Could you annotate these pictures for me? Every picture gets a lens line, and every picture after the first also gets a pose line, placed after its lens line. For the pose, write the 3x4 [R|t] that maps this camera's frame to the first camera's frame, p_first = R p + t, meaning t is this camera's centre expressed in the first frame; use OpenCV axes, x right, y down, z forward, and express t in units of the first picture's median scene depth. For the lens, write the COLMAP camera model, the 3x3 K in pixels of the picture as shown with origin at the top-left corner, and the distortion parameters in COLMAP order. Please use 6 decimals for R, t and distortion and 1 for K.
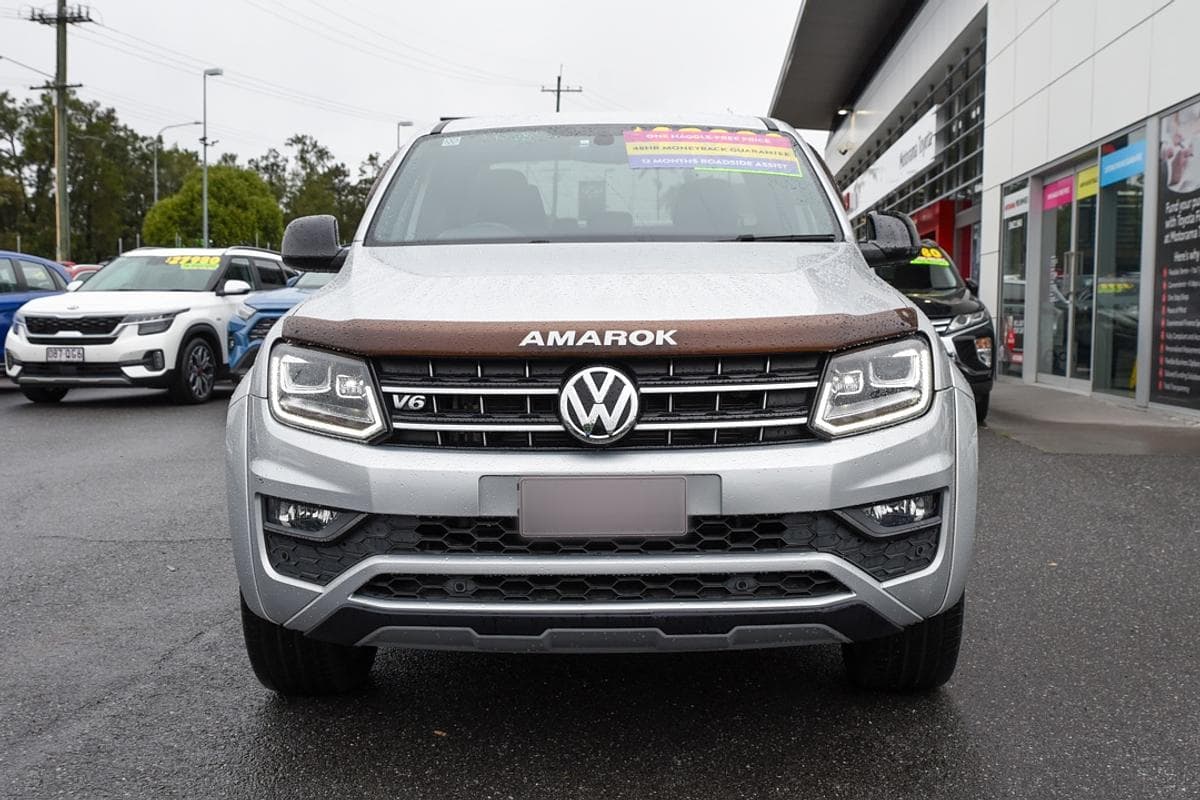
lens RADIAL K [[1335.0, 0, 600.0], [0, 1335.0, 400.0], [0, 0, 1]] dist [-0.189268, 0.002273]
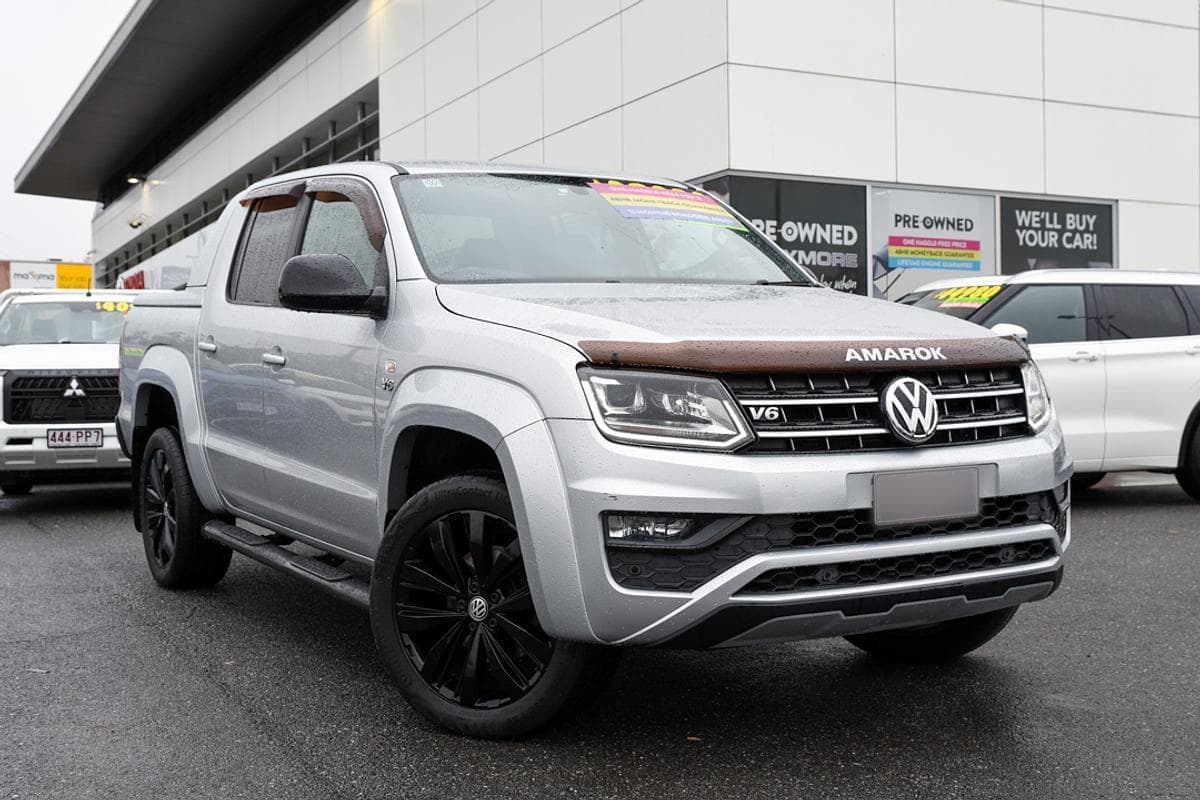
lens RADIAL K [[1333.4, 0, 600.0], [0, 1333.4, 400.0], [0, 0, 1]] dist [0.024742, 0.001609]
pose [[0.873402, -0.024353, 0.486390, -0.801855], [0.051580, 0.997757, -0.042665, 0.030664], [-0.484260, 0.062352, 0.872699, 0.099126]]
